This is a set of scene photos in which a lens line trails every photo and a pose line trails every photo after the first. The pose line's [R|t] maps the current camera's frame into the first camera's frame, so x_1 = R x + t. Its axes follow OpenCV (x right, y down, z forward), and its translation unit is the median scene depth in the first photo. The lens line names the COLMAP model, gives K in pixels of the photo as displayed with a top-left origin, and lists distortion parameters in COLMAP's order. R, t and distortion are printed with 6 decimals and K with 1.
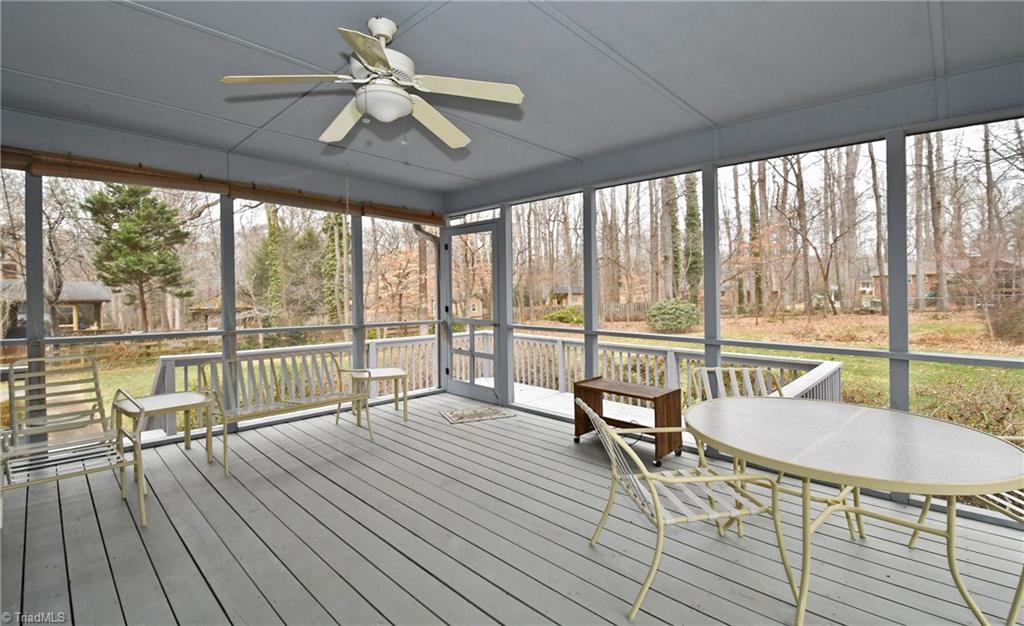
lens RADIAL K [[450.8, 0, 510.6], [0, 450.8, 297.2], [0, 0, 1]] dist [-0.000905, -0.000090]
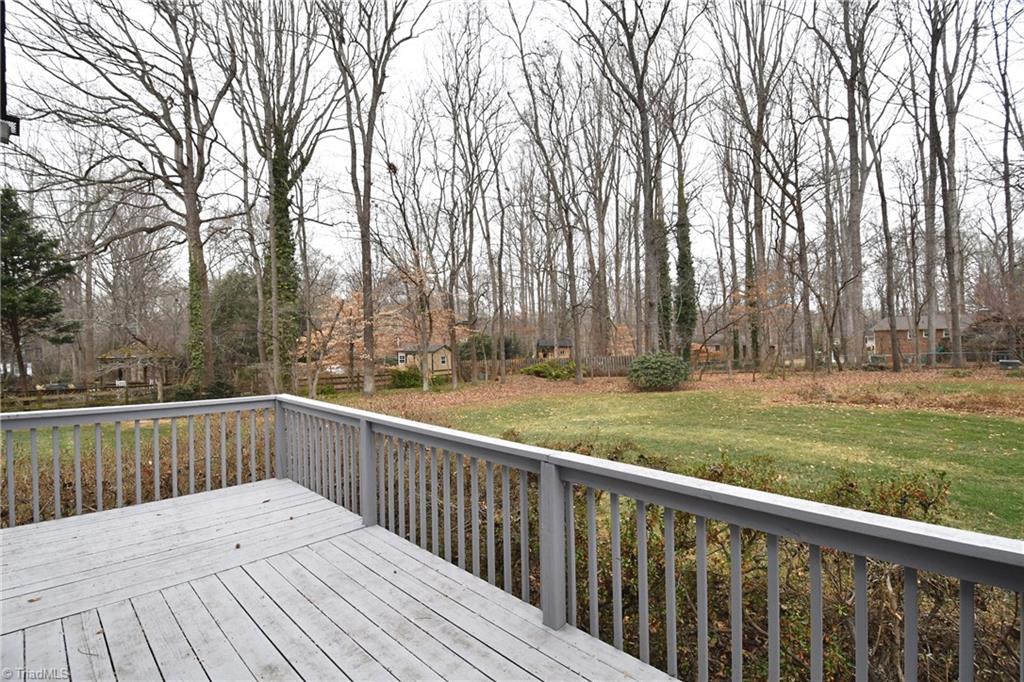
lens RADIAL K [[454.8, 0, 512.0], [0, 454.8, 341.0], [0, 0, 1]] dist [0.001183, 0.000084]
pose [[0.999873, 0.008331, 0.013563, 0.046884], [-0.008046, 0.999747, -0.020983, 0.003427], [-0.013735, 0.020871, 0.999688, 0.089452]]
